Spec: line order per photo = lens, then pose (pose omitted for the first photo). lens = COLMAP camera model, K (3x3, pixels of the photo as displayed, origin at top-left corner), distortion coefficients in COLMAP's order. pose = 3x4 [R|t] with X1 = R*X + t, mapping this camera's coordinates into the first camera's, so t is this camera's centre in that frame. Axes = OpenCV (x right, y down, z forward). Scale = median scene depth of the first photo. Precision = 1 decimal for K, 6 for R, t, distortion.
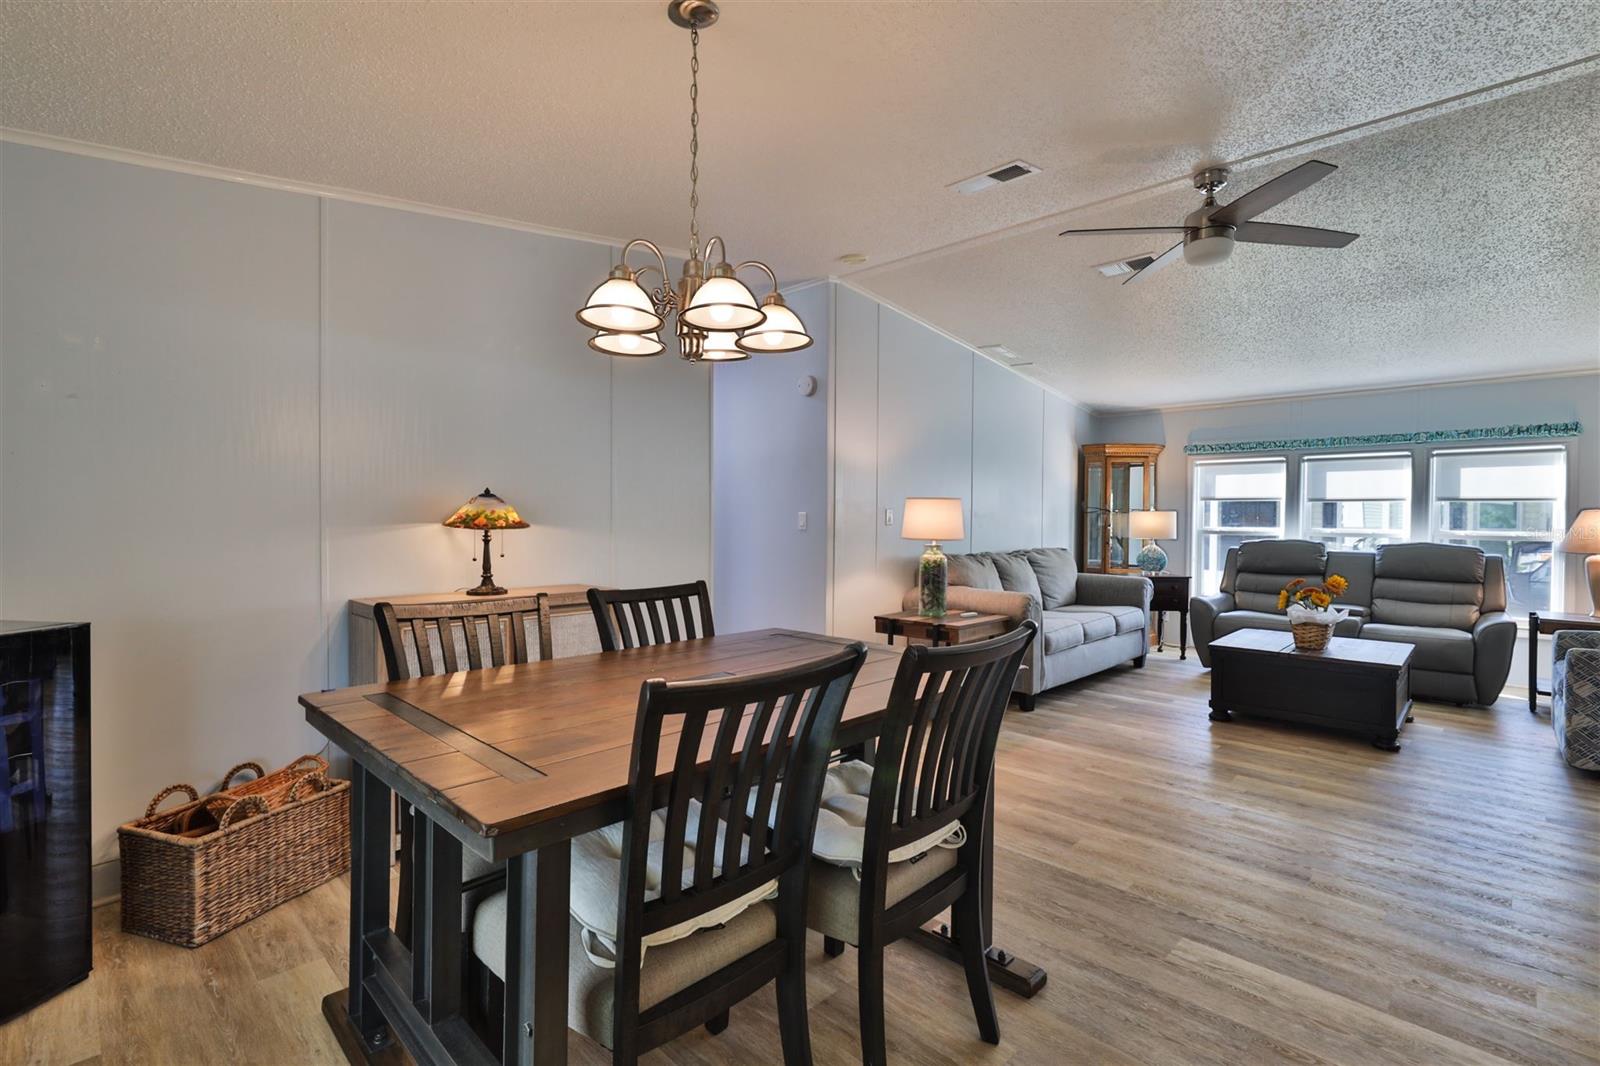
lens RADIAL K [[746.2, 0, 811.6], [0, 746.2, 522.9], [0, 0, 1]] dist [0.000530, 0.000751]
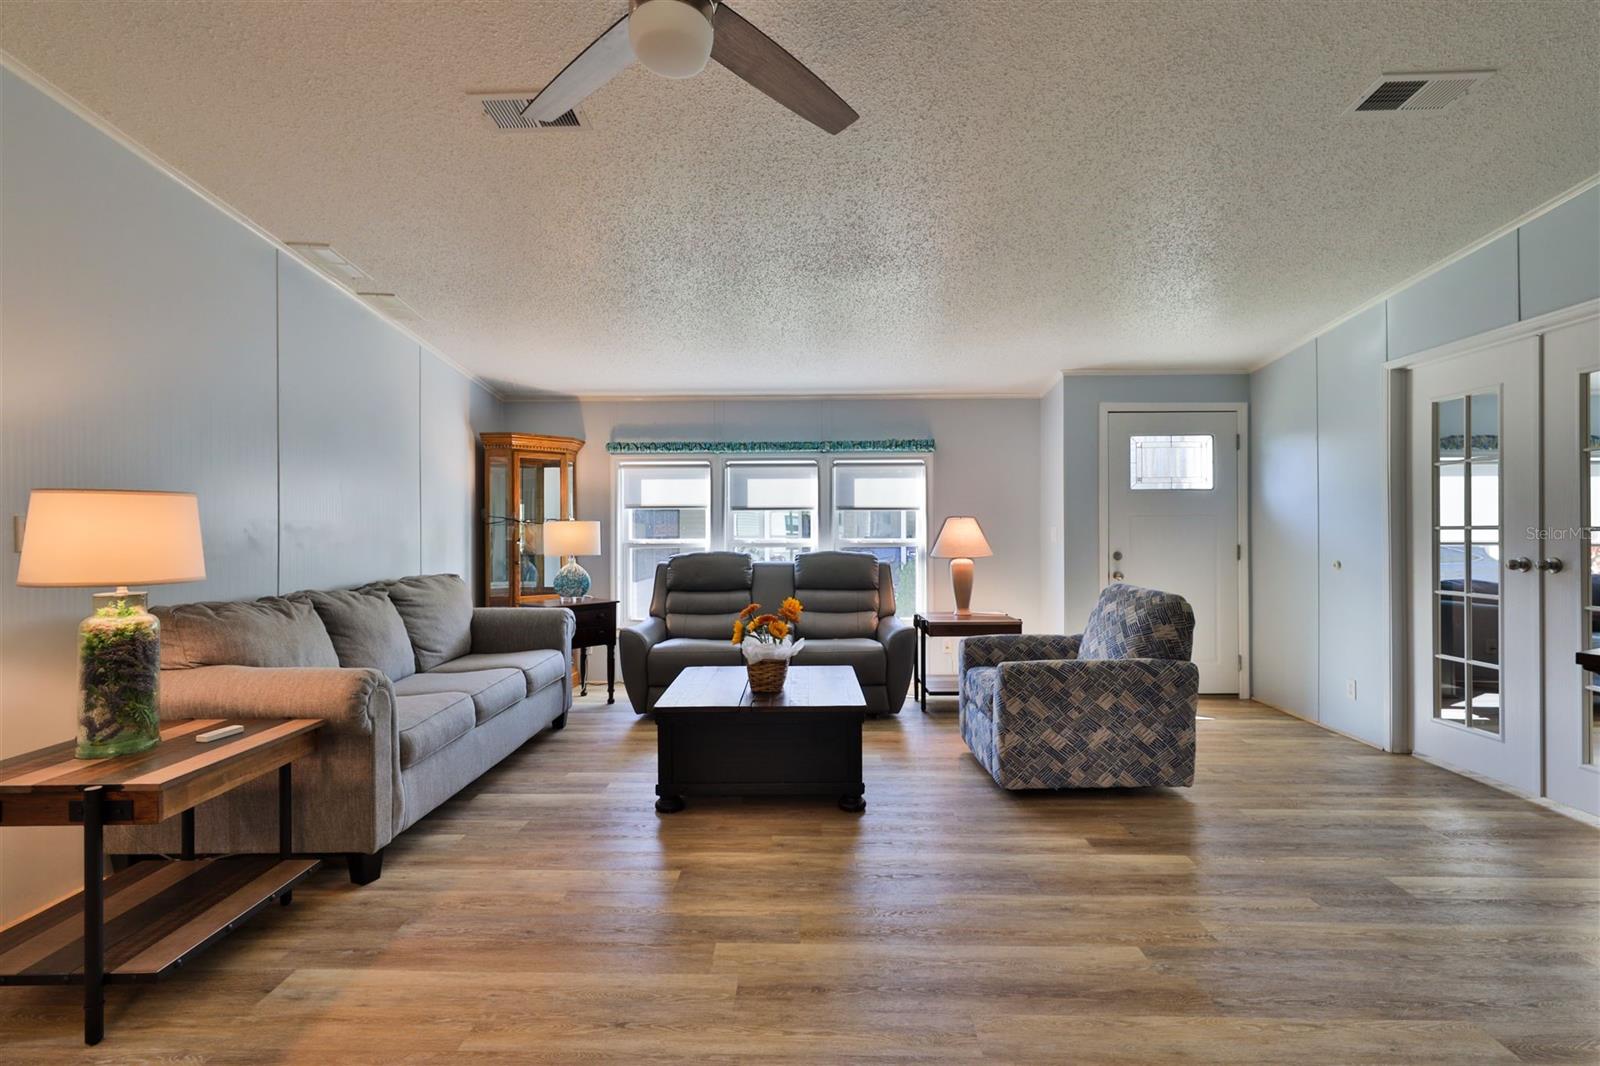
lens RADIAL K [[714.8, 0, 800.0], [0, 714.8, 533.0], [0, 0, 1]] dist [0.001796, 0.000259]
pose [[0.736480, -0.014767, 0.676298, 0.137967], [0.016150, 0.999861, 0.004244, -0.002586], [-0.676266, 0.007797, 0.736616, 0.314883]]
